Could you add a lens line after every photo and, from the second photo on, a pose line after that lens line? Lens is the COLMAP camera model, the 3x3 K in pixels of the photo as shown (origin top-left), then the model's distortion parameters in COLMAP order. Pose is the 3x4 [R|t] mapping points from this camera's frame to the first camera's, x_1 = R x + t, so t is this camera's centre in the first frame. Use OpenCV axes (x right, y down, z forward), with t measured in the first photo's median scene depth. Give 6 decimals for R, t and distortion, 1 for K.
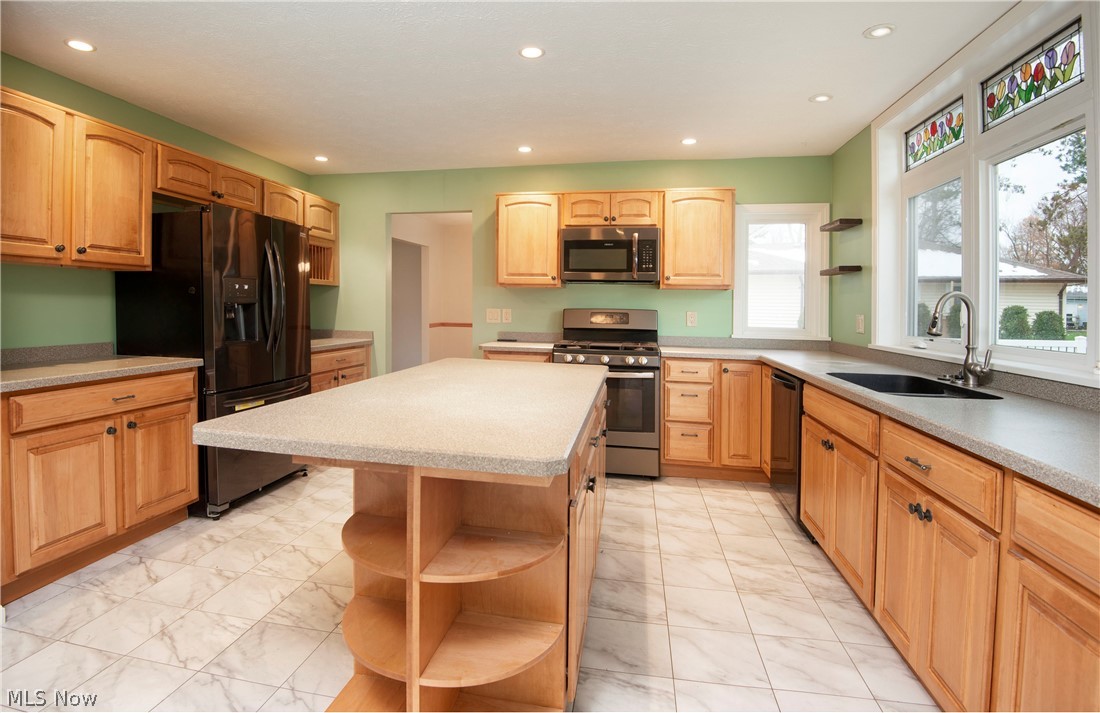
lens RADIAL K [[528.2, 0, 535.8], [0, 528.2, 314.5], [0, 0, 1]] dist [-0.022000, -0.010273]
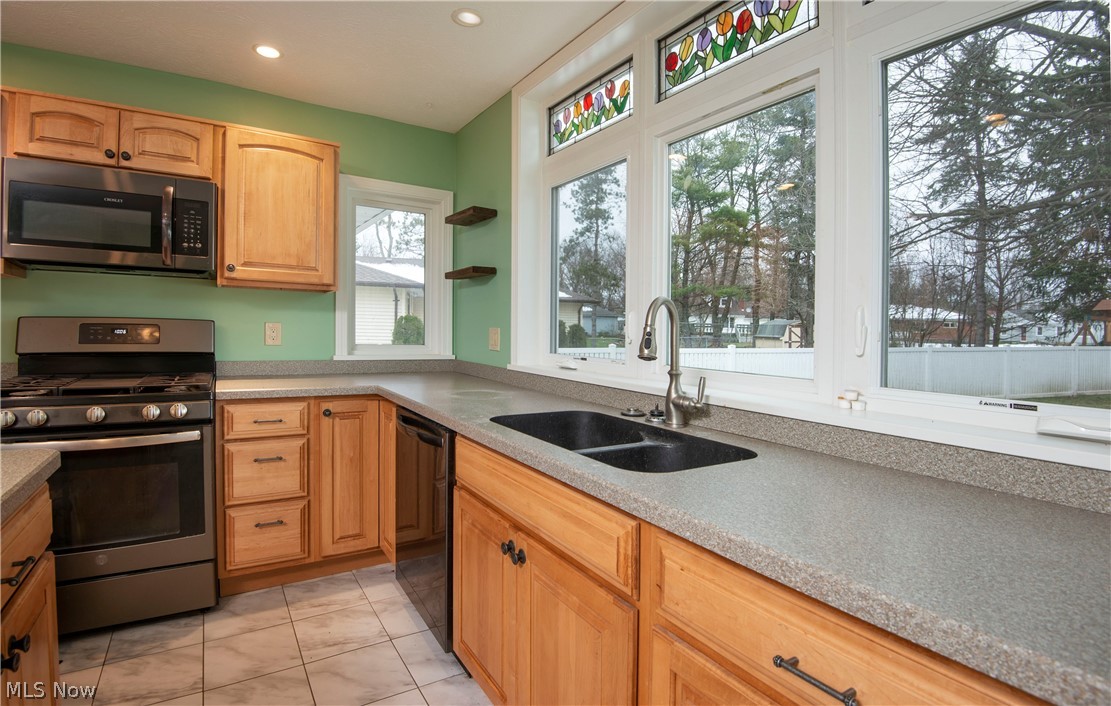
lens RADIAL K [[537.4, 0, 533.9], [0, 537.4, 340.6], [0, 0, 1]] dist [-0.014774, -0.016274]
pose [[0.745739, -0.012884, 0.666113, 0.111619], [-0.004352, 0.999697, 0.024208, -0.001274], [-0.666223, -0.020951, 0.745458, 0.338753]]
